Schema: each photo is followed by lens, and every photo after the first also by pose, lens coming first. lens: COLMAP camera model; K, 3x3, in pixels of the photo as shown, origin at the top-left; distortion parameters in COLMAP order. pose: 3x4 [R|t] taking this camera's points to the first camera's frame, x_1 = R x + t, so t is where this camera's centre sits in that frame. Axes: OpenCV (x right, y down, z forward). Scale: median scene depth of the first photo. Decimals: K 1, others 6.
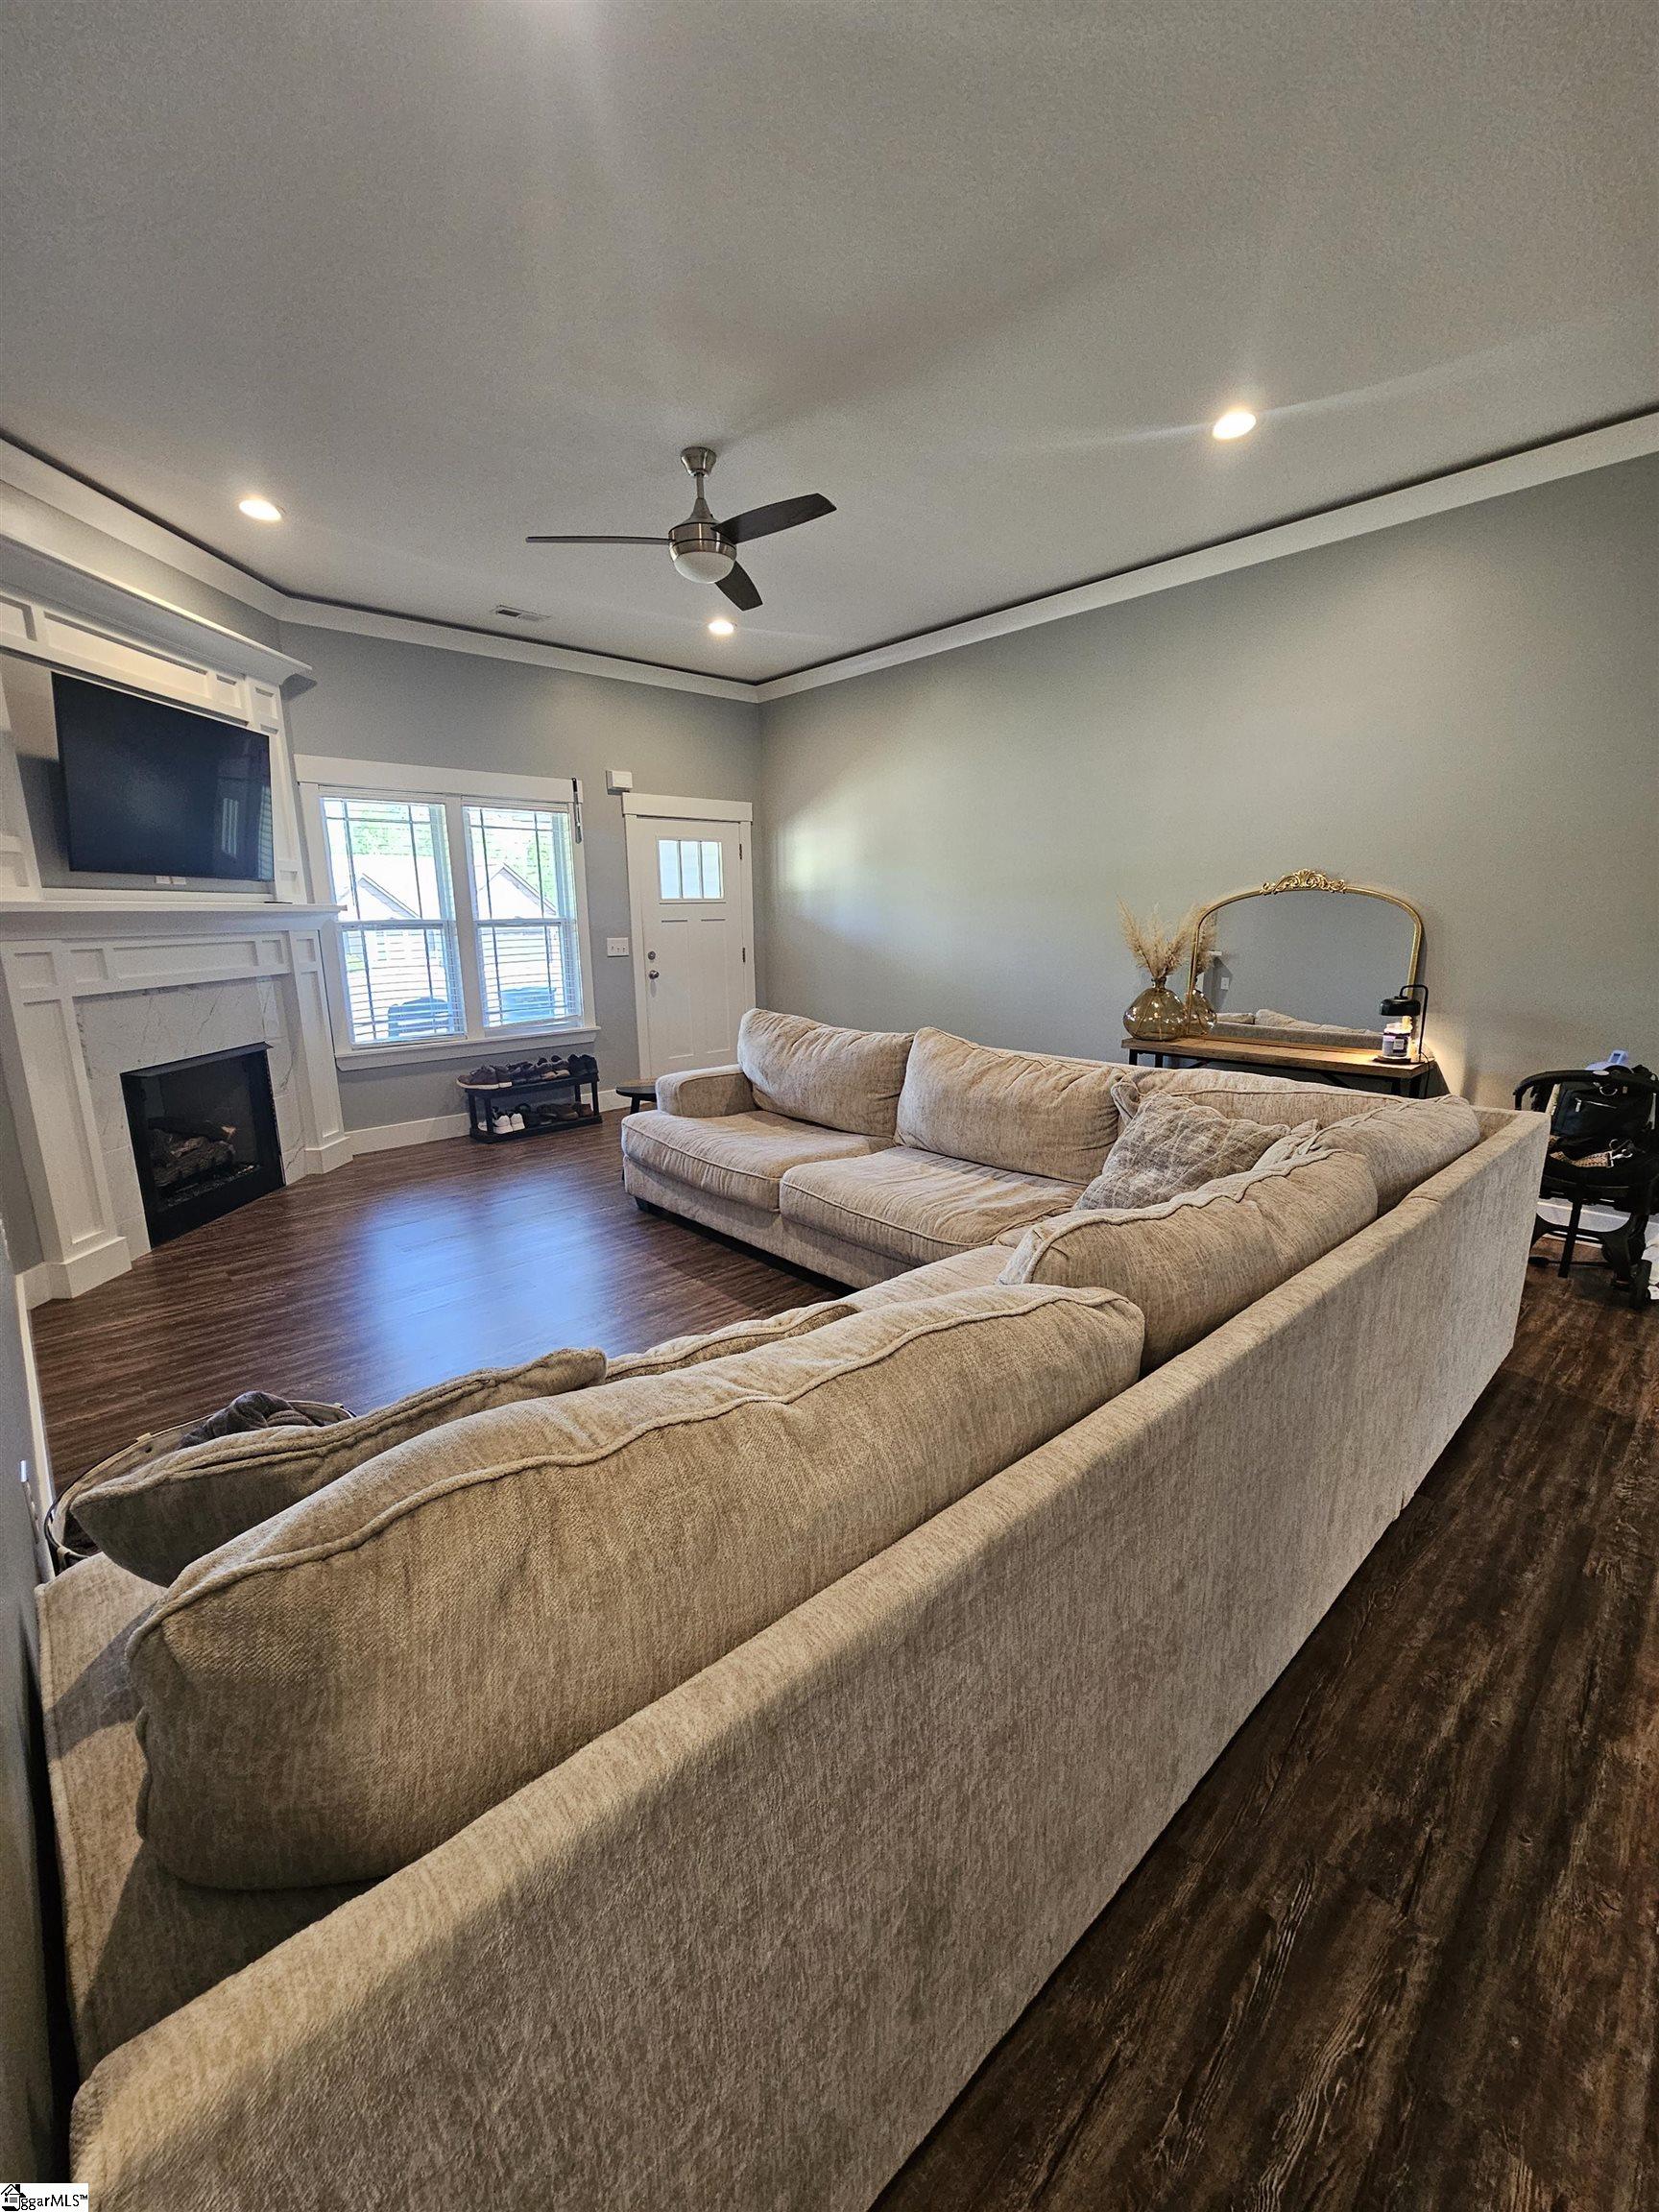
lens RADIAL K [[907.5, 0, 817.6], [0, 907.5, 1103.1], [0, 0, 1]] dist [-0.000019, -0.000403]
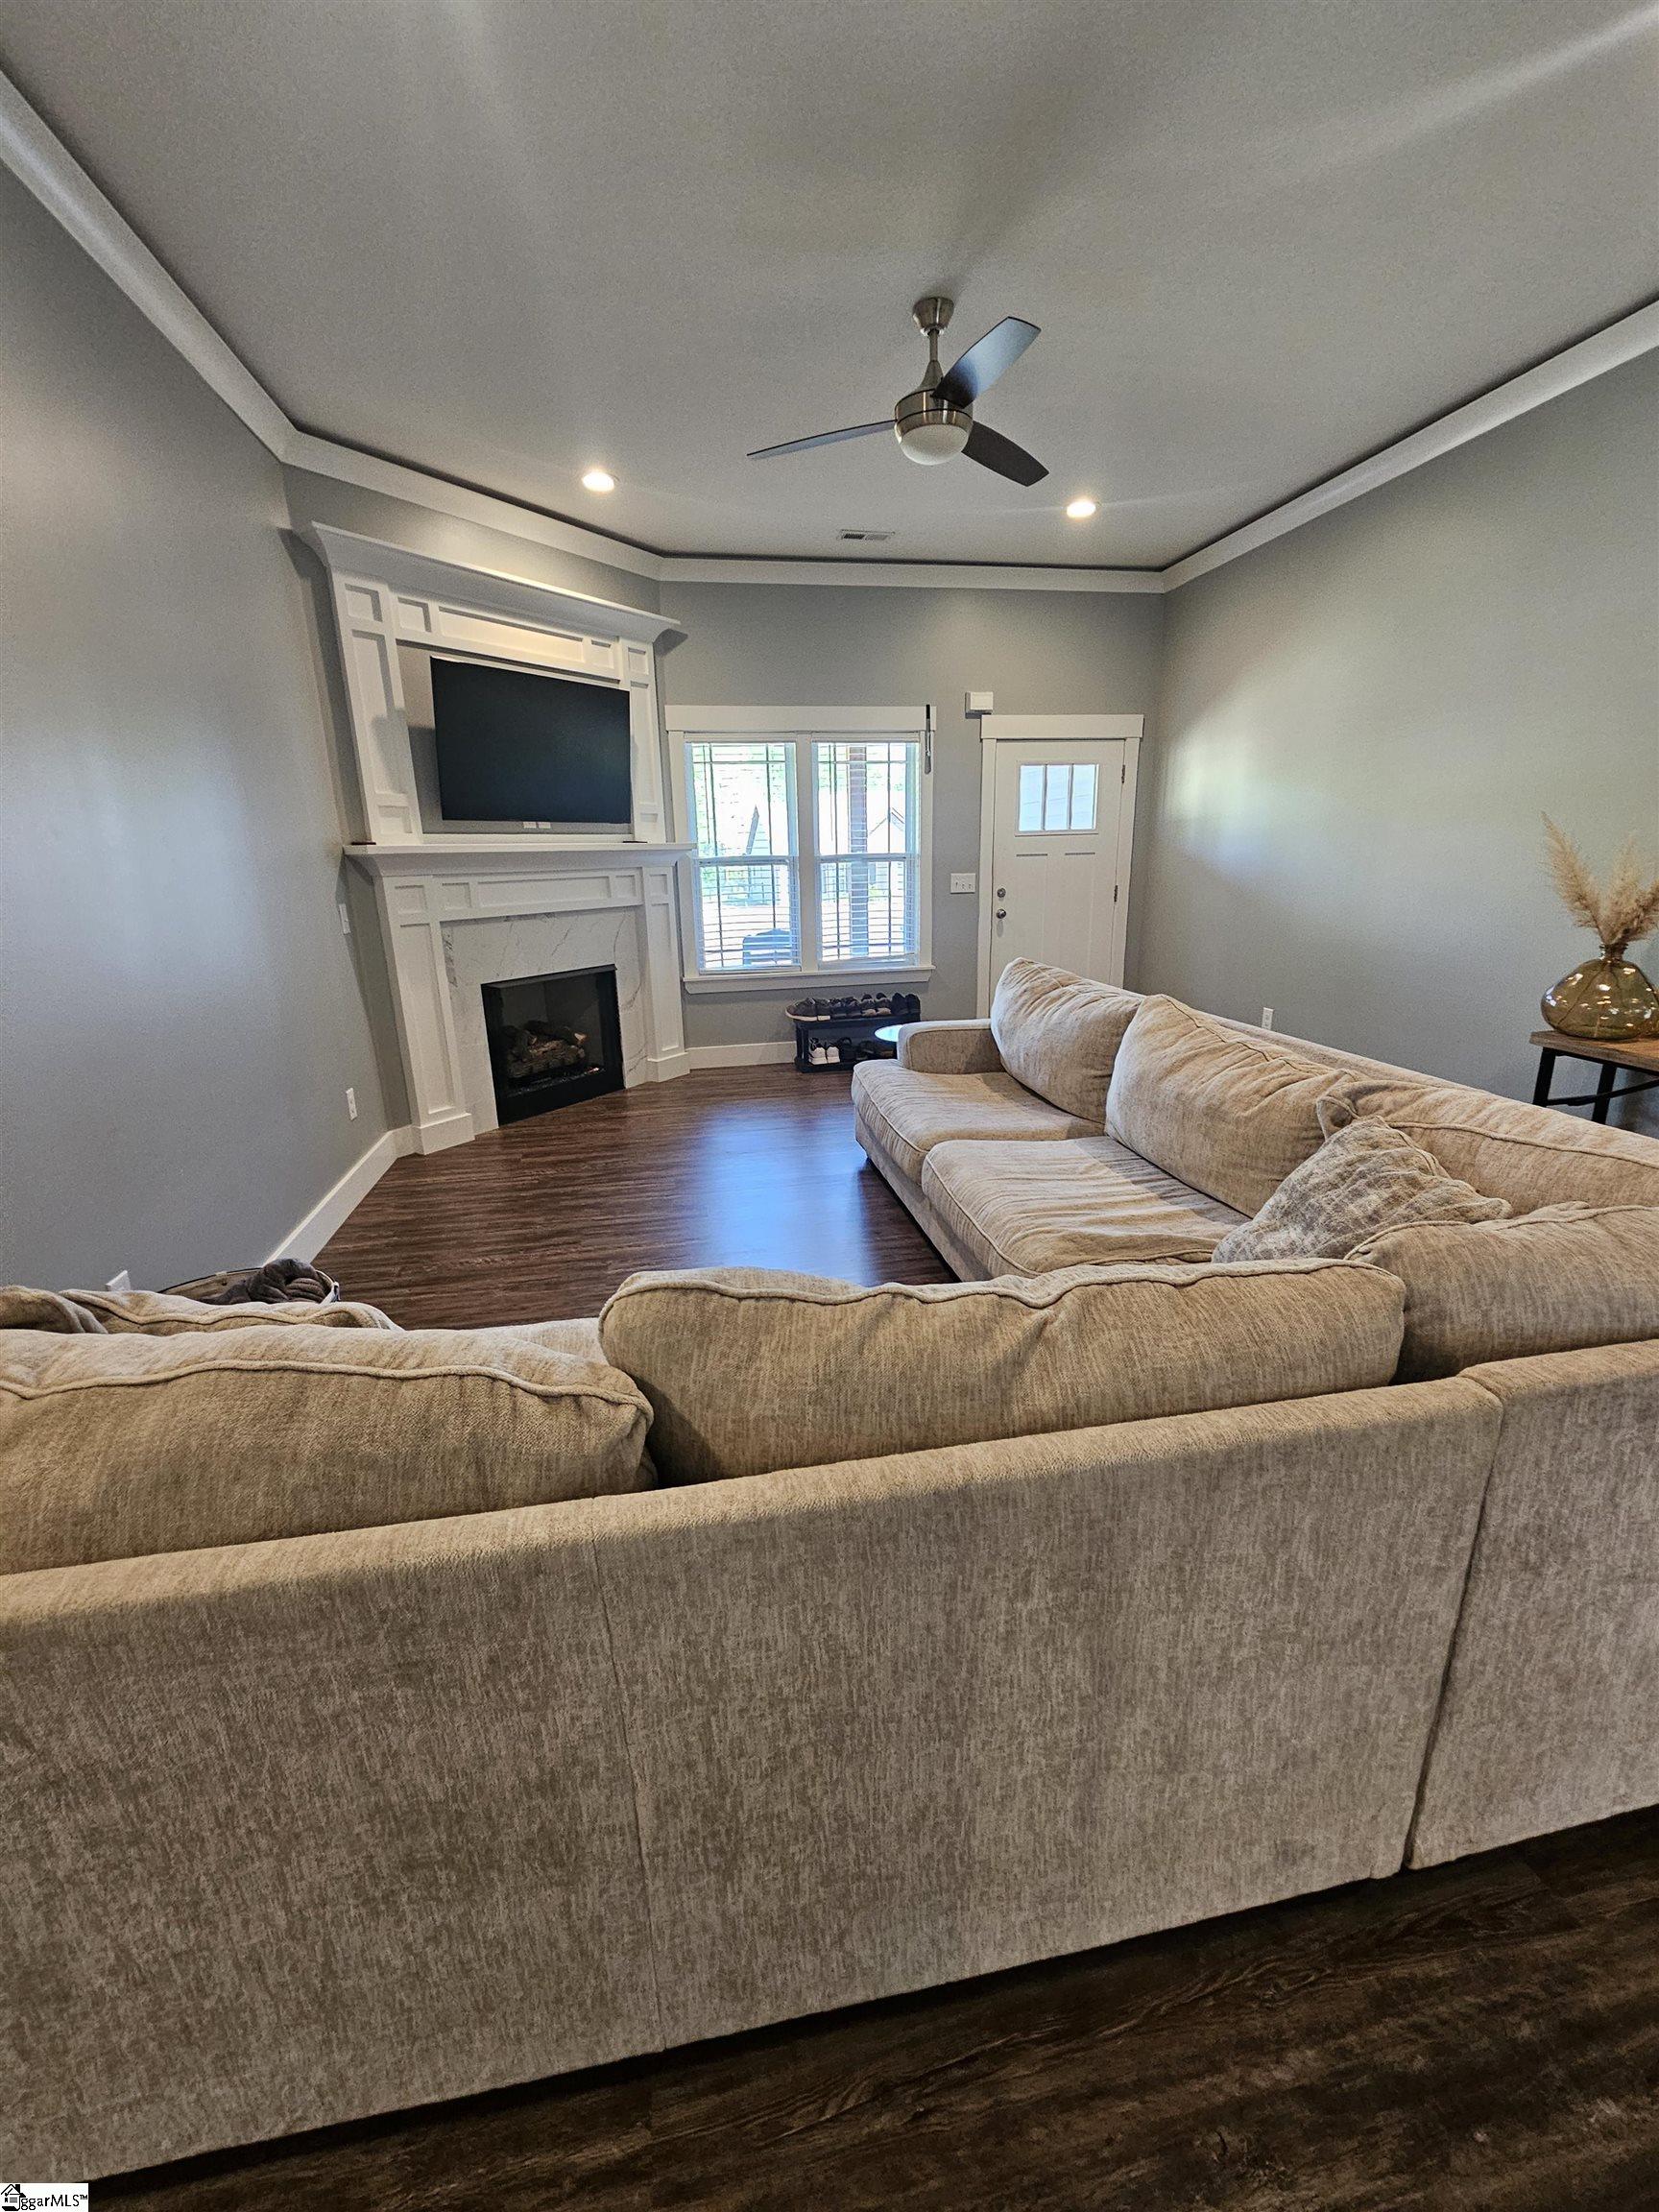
lens RADIAL K [[907.5, 0, 820.1], [0, 907.5, 1110.2], [0, 0, 1]] dist [-0.000019, -0.000403]
pose [[0.852253, 0.137952, -0.504613, 0.225706], [-0.097231, 0.989567, 0.106314, -0.030697], [0.514015, -0.041542, 0.856775, 0.127211]]
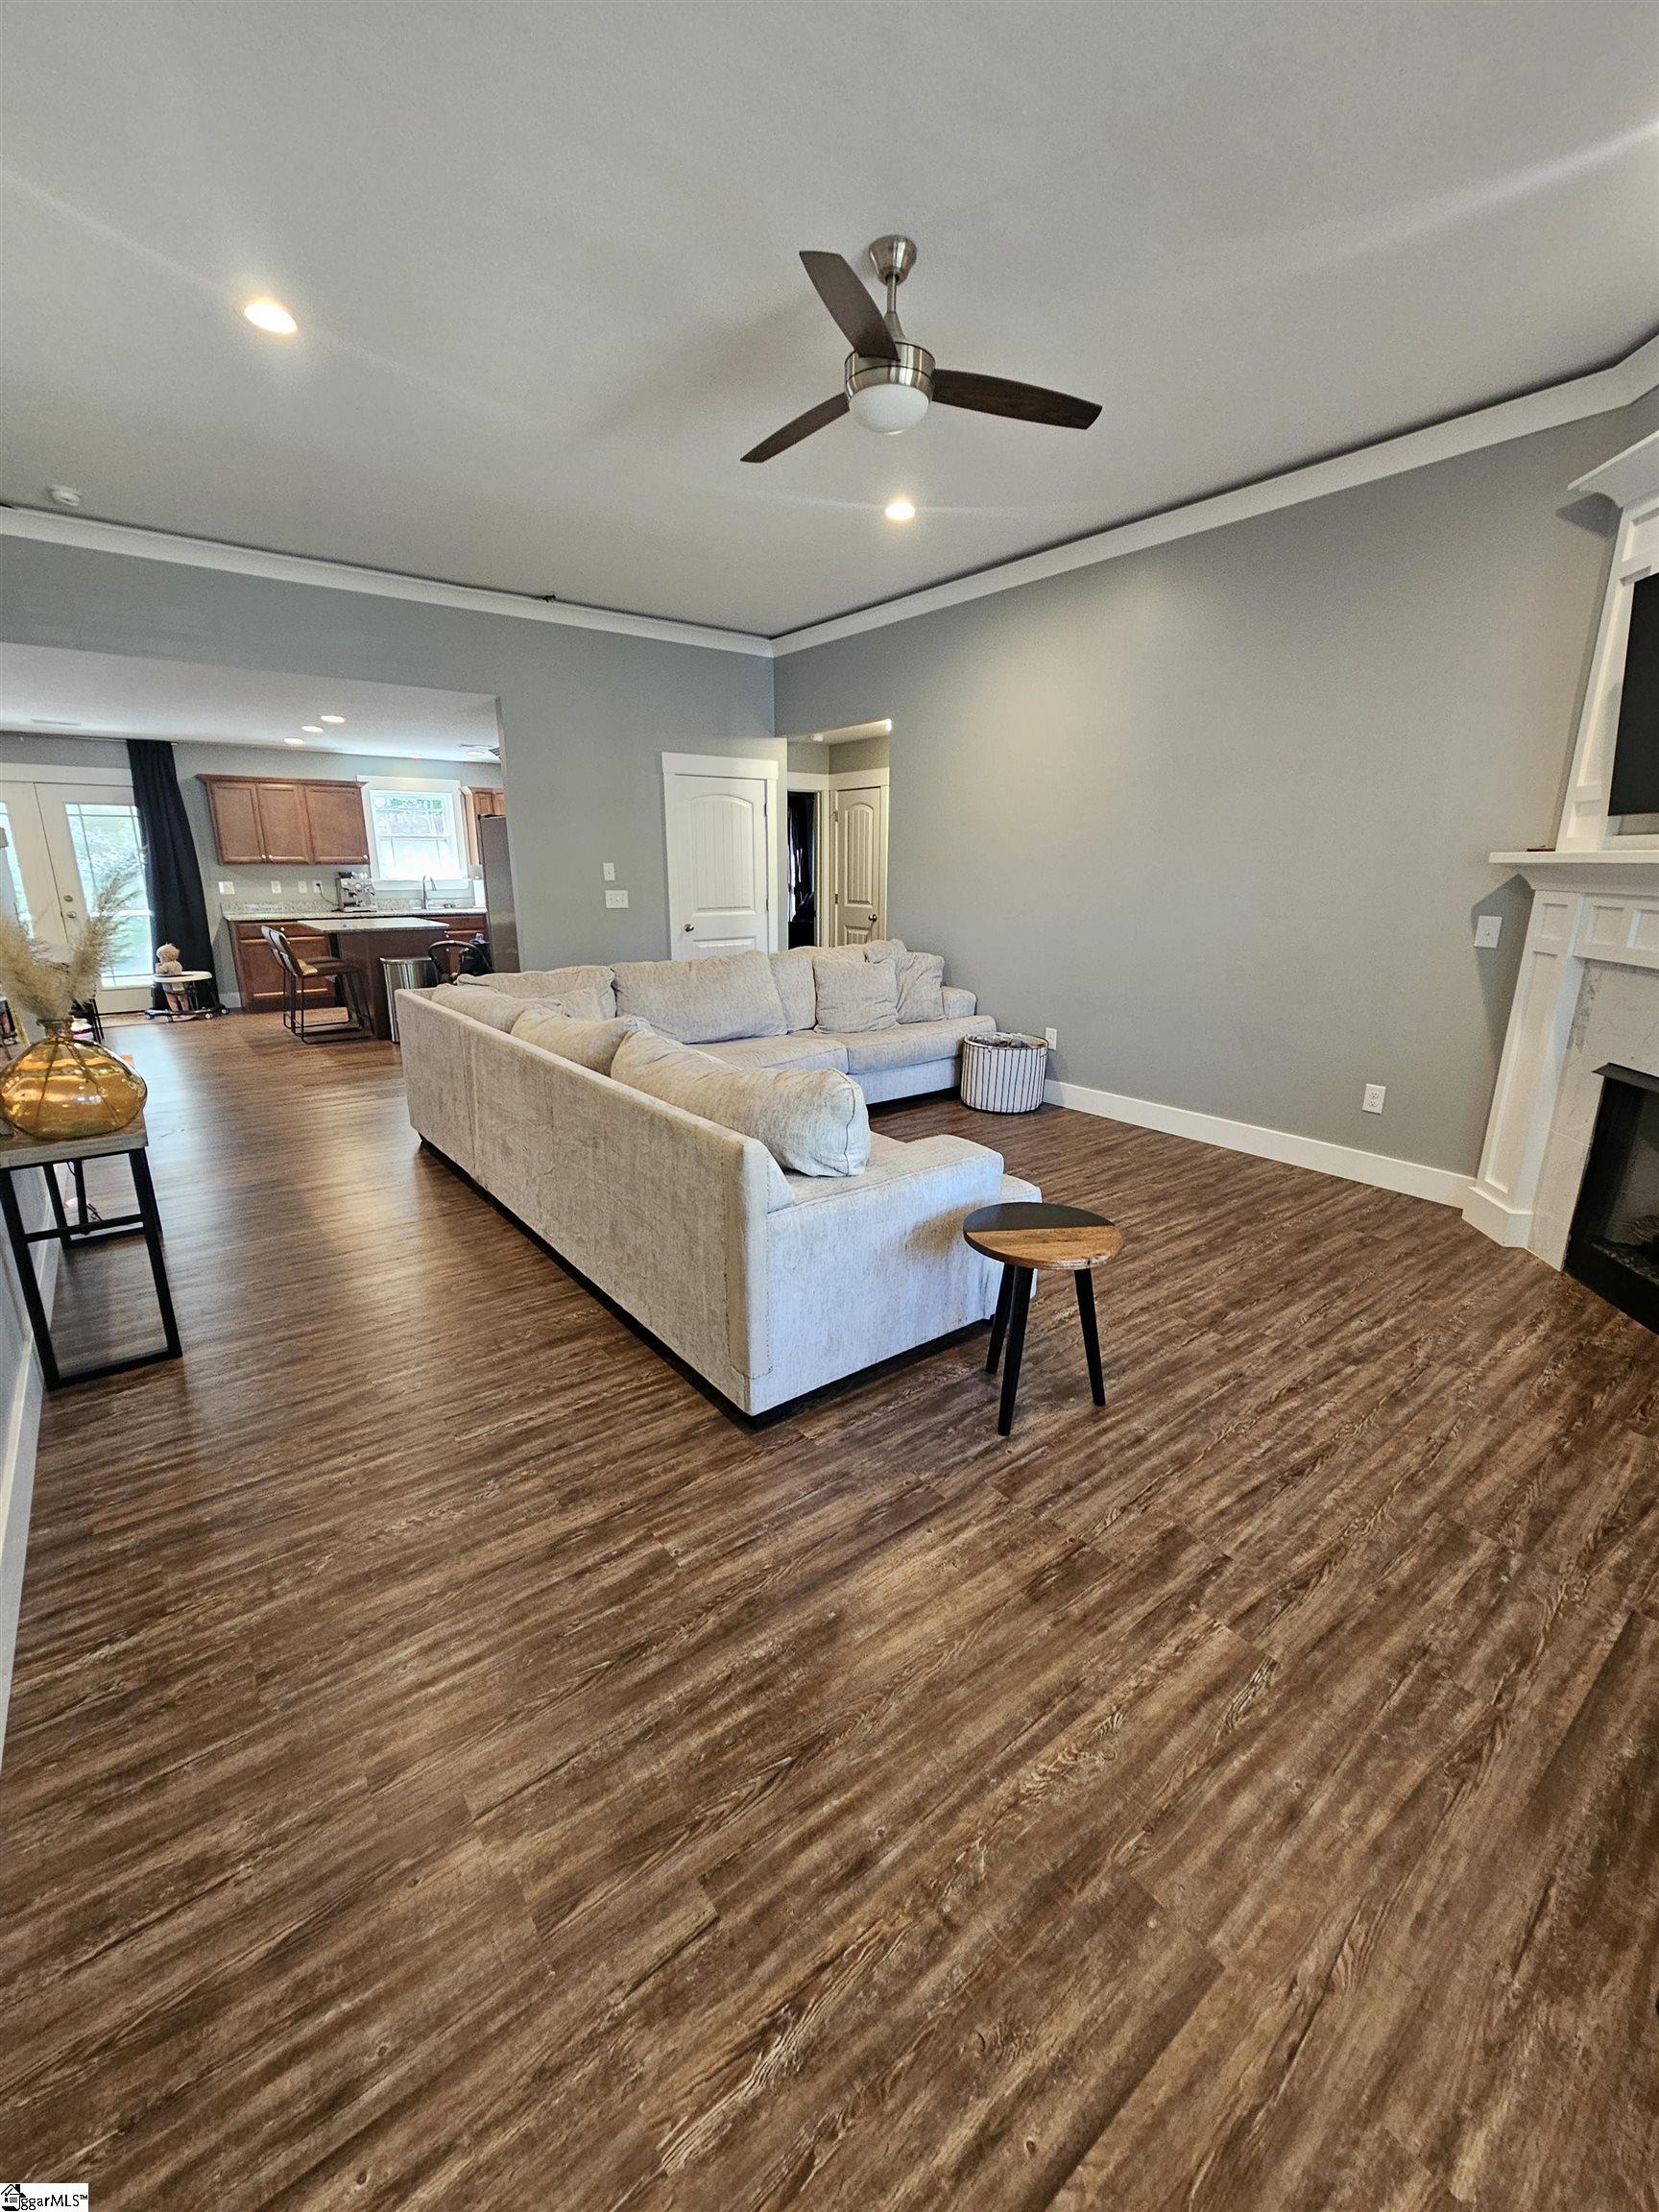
lens RADIAL K [[907.5, 0, 829.4], [0, 907.5, 1102.6], [0, 0, 1]] dist [-0.000019, -0.000403]
pose [[-0.996607, -0.004595, 0.082179, -0.106241], [0.032489, 0.895403, 0.444069, -0.305811], [-0.075624, 0.445233, -0.892216, 1.425007]]
